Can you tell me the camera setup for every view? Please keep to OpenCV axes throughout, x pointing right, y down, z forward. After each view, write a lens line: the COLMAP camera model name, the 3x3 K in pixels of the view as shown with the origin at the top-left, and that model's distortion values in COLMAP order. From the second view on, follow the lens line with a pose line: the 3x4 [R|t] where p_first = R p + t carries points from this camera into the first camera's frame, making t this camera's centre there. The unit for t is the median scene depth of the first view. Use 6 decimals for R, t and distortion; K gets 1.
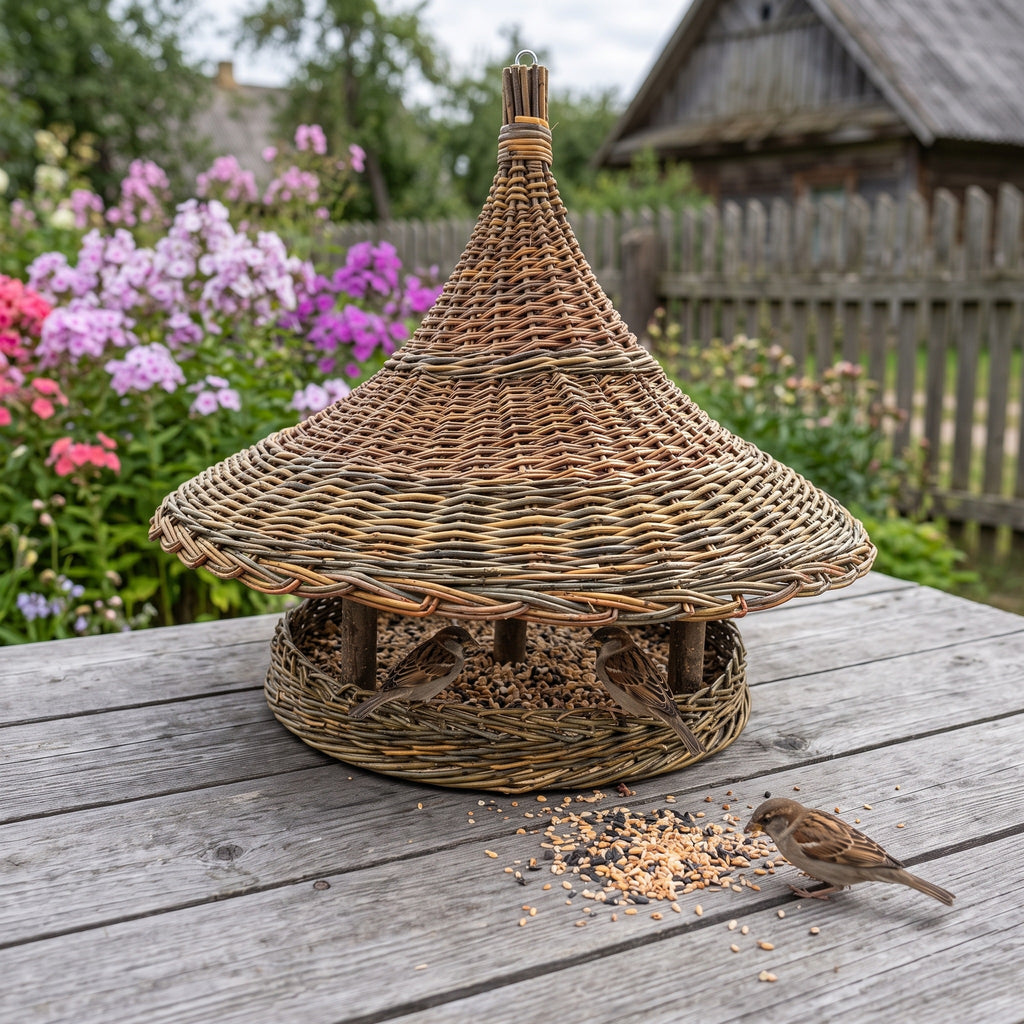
lens RADIAL K [[945.7, 0, 502.9], [0, 945.7, 500.4], [0, 0, 1]] dist [0.035980, 0.000000]
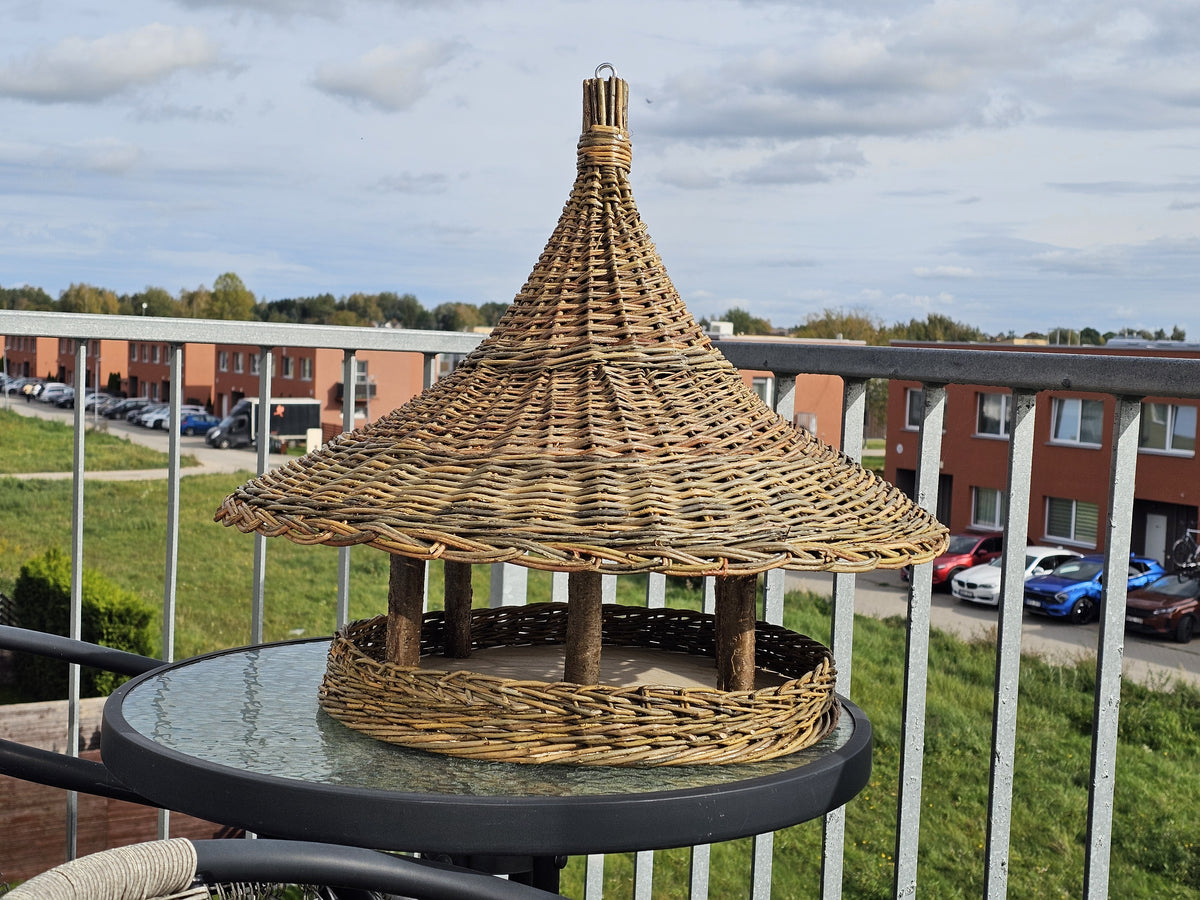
lens RADIAL K [[1559.2, 0, 606.8], [0, 1559.2, 436.2], [0, 0, 1]] dist [0.190789, 0.000000]
pose [[0.988149, 0.022346, -0.151861, 0.323926], [-0.045012, 0.988038, -0.147499, 0.194776], [0.146748, 0.152586, 0.977334, -0.663414]]
